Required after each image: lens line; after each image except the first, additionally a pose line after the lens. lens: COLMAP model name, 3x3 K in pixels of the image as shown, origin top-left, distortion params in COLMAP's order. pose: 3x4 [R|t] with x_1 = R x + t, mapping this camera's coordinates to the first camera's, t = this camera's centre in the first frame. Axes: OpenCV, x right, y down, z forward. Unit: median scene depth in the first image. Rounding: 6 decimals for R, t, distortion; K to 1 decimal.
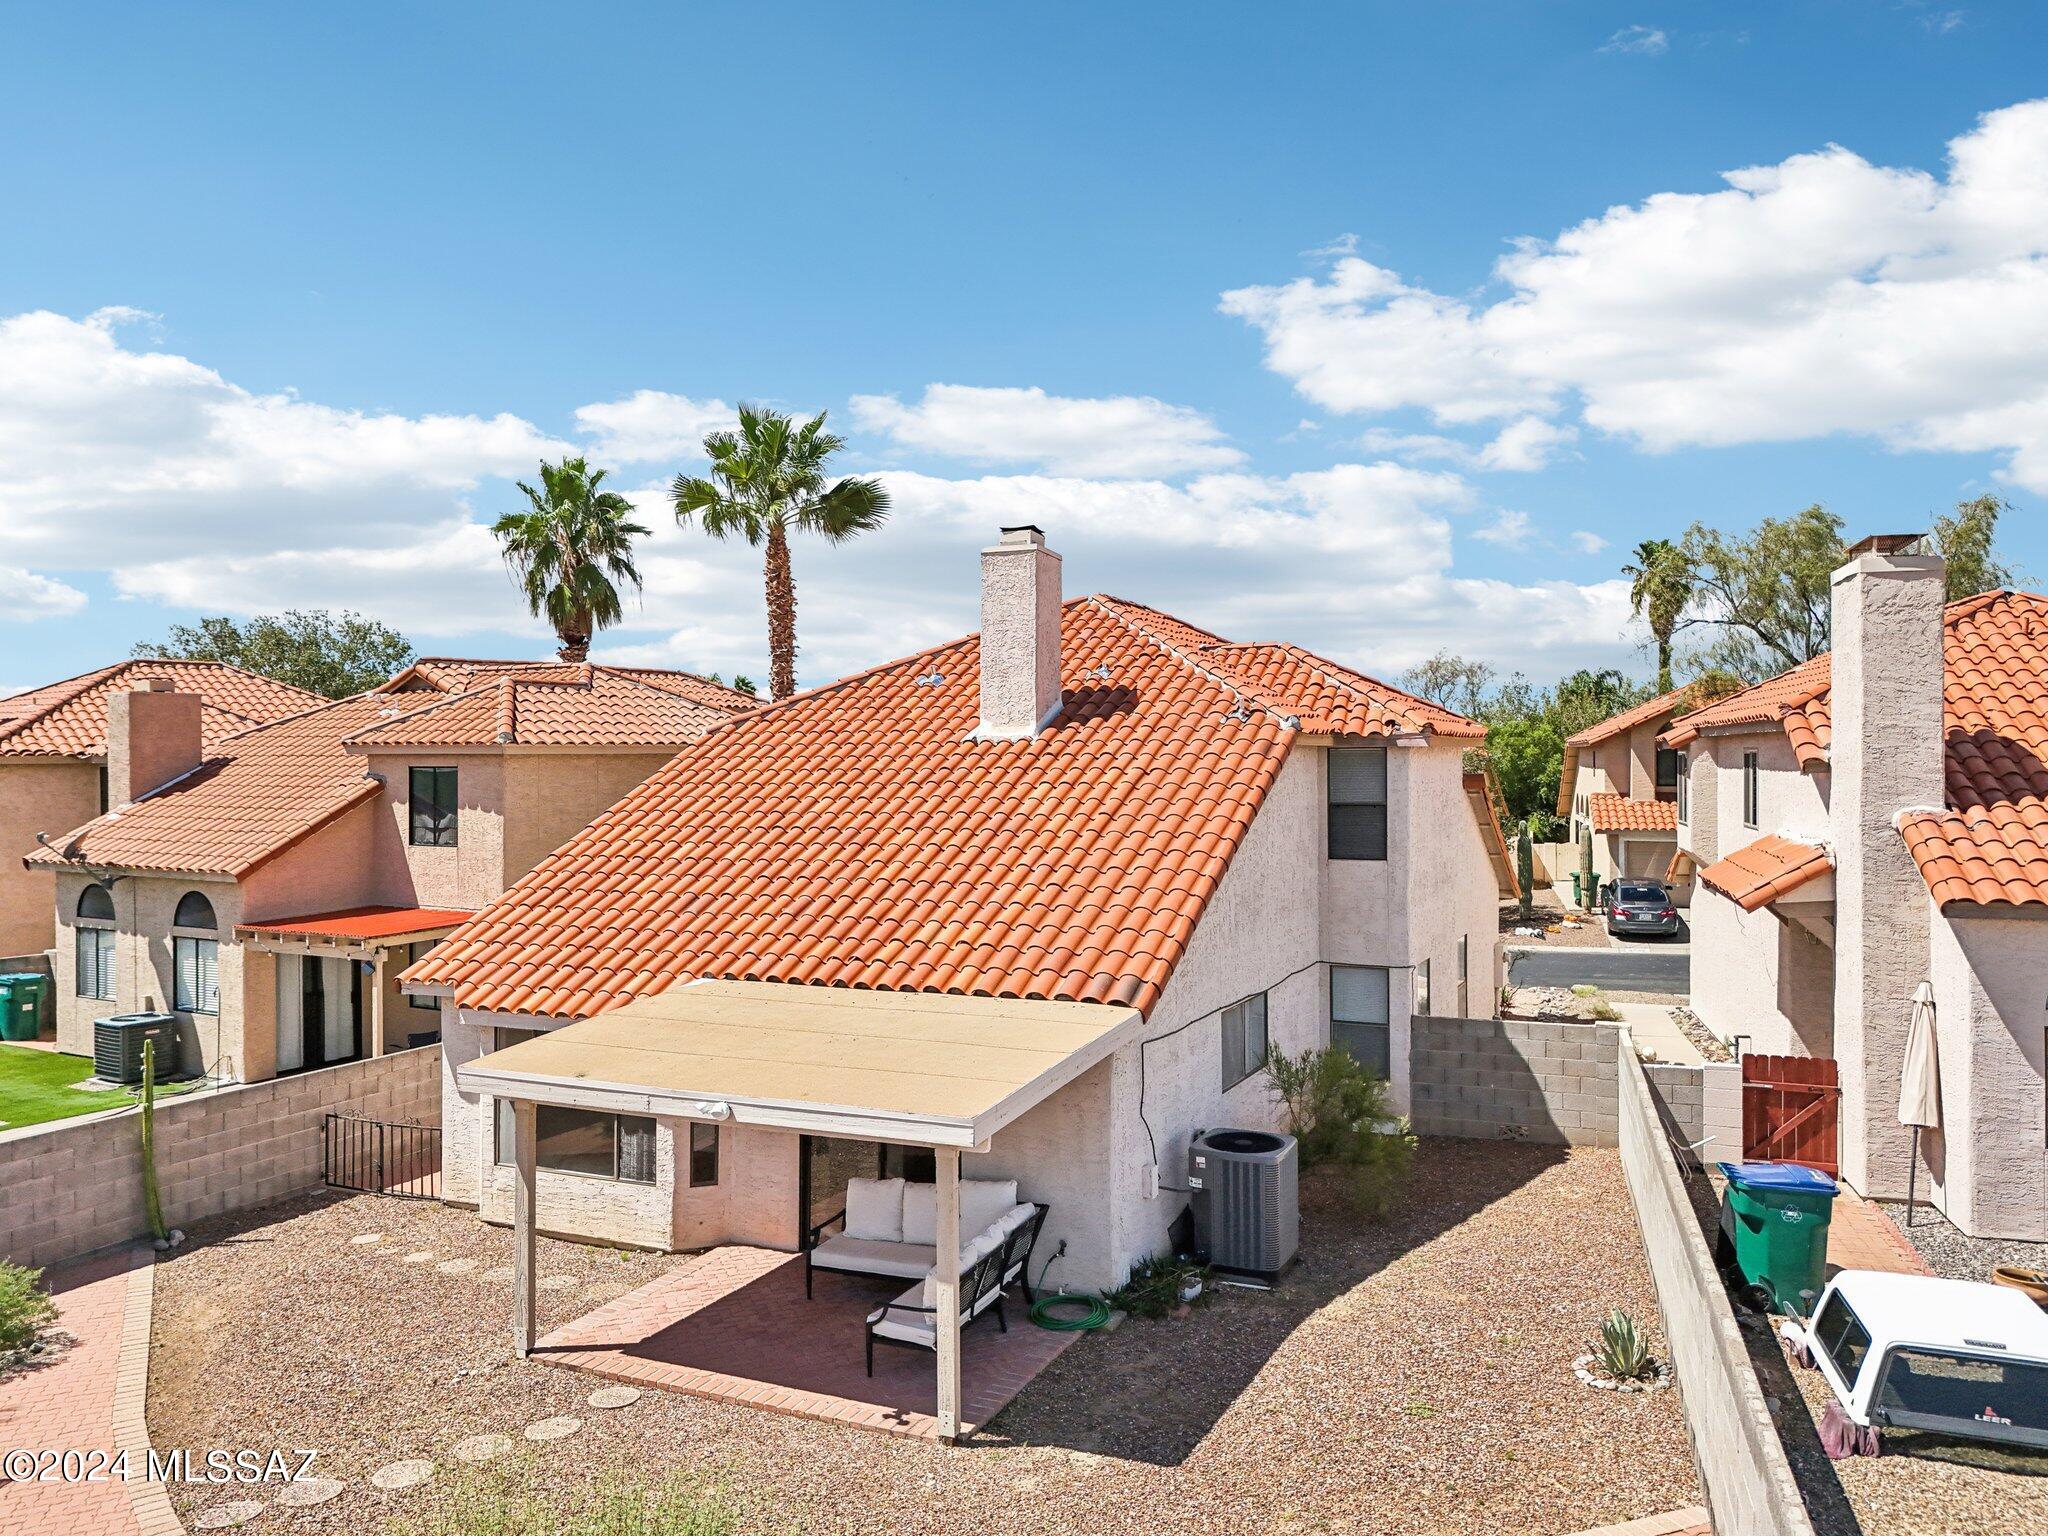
lens RADIAL K [[1510.2, 0, 1024.0], [0, 1510.2, 768.0], [0, 0, 1]] dist [0.066245, -0.077639]
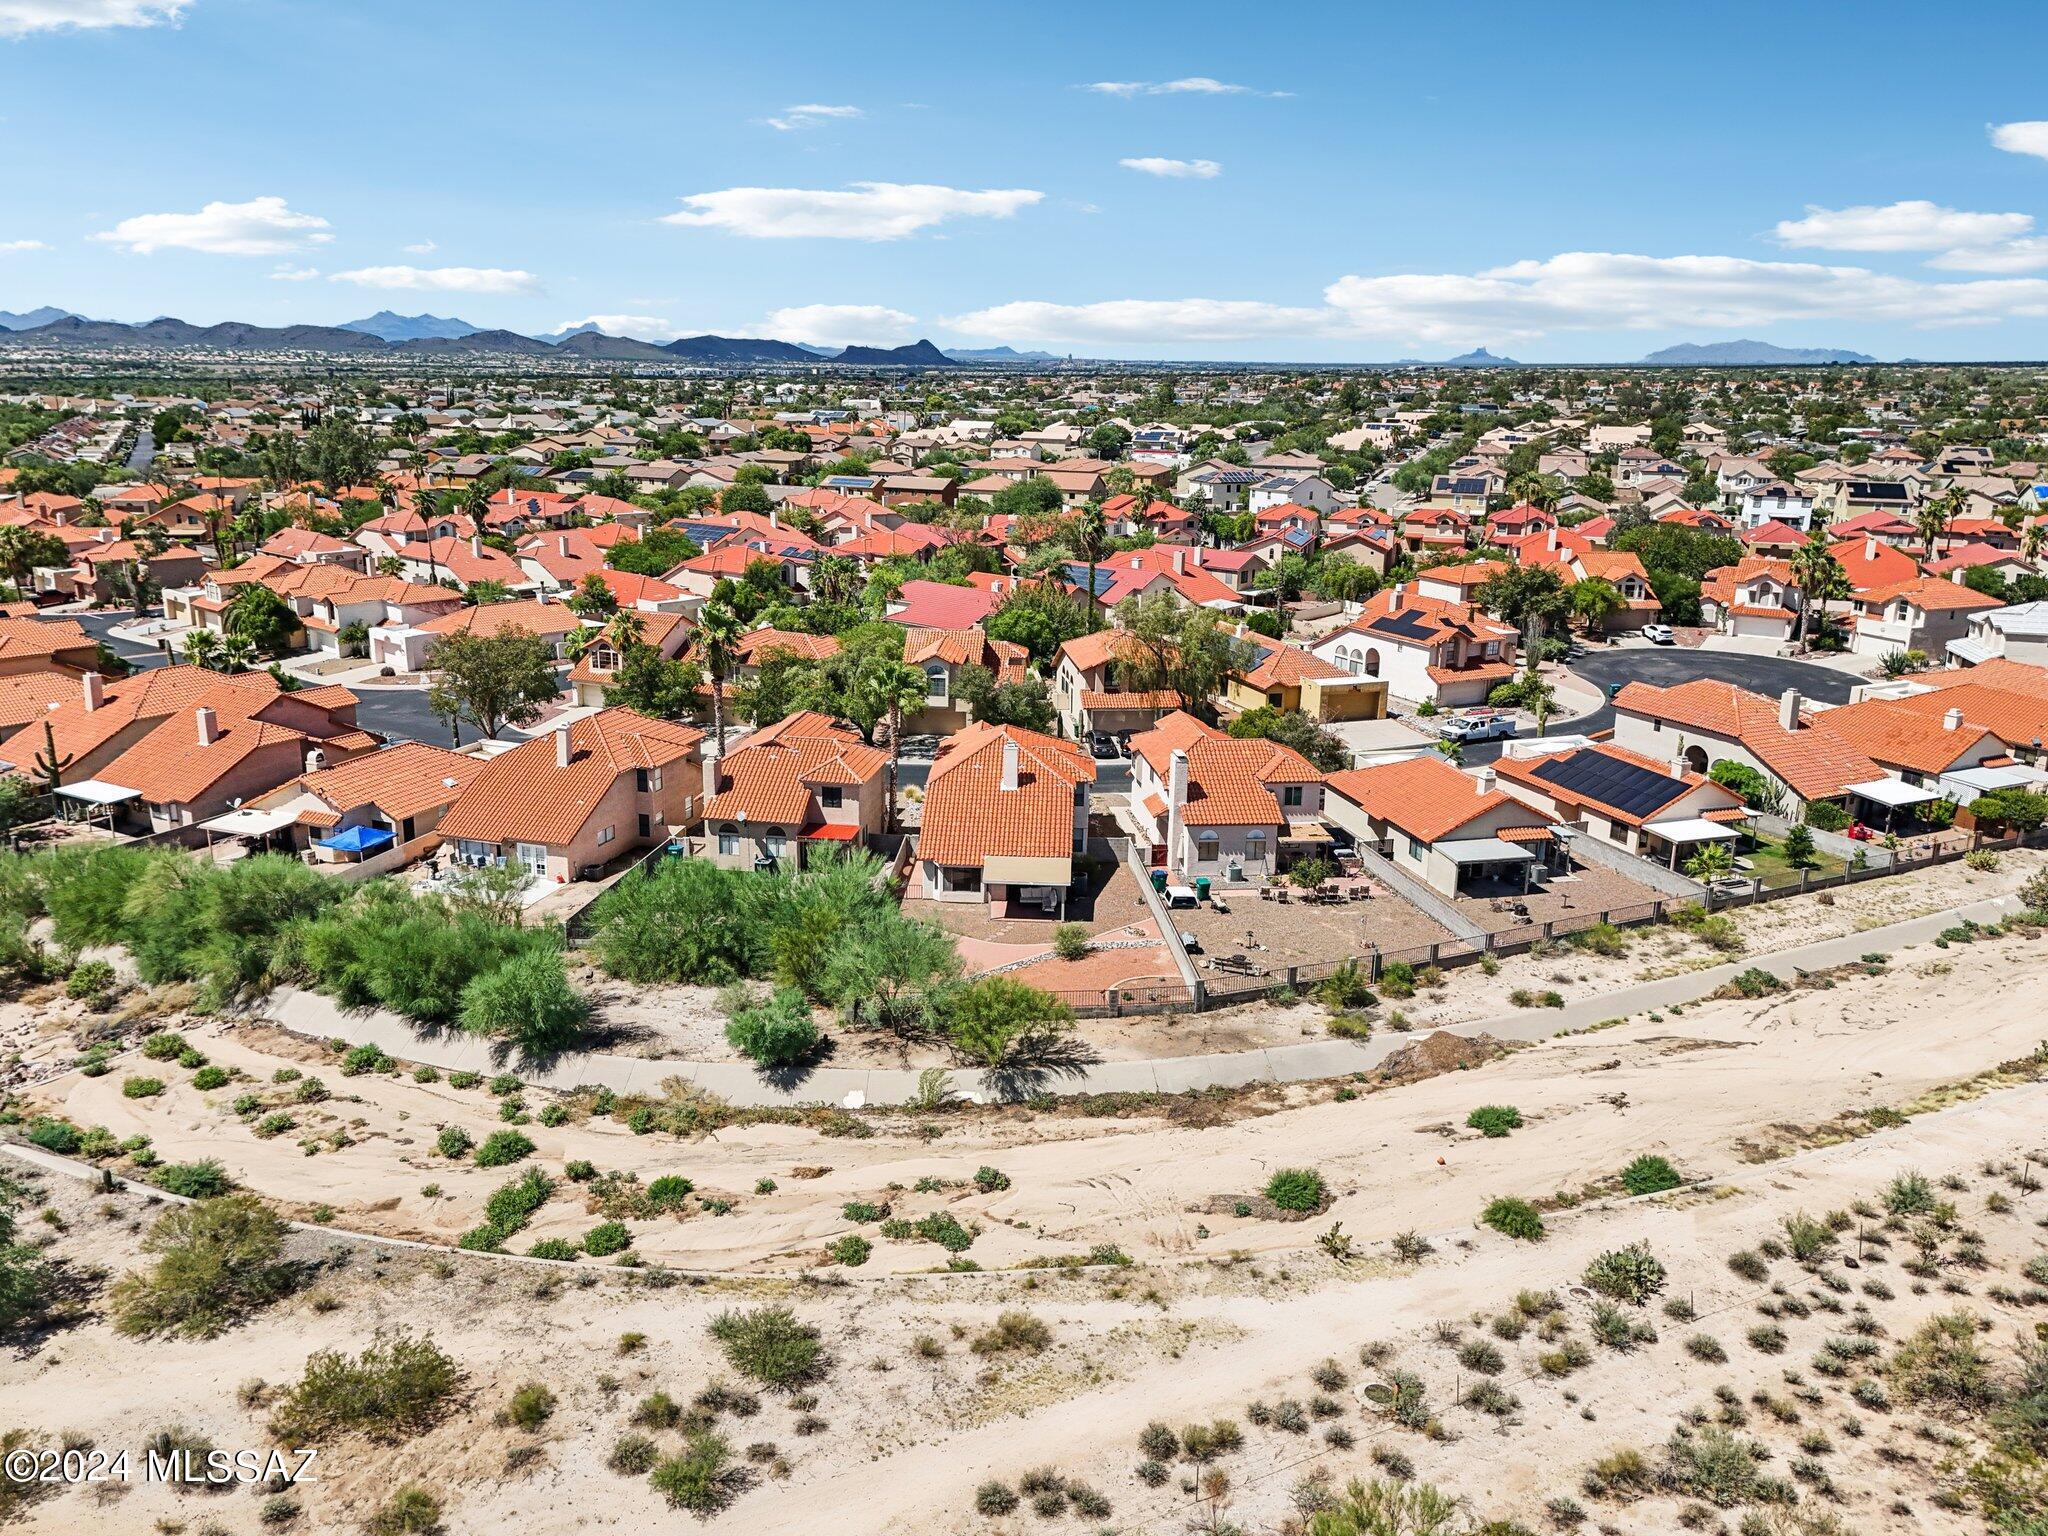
lens RADIAL K [[1510.2, 0, 1024.0], [0, 1510.2, 768.0], [0, 0, 1]] dist [0.066245, -0.077639]
pose [[0.918053, -0.087140, 0.386764, -1.906495], [-0.019494, 0.964444, 0.263569, -1.413503], [-0.395979, -0.249510, 0.883711, -3.327352]]
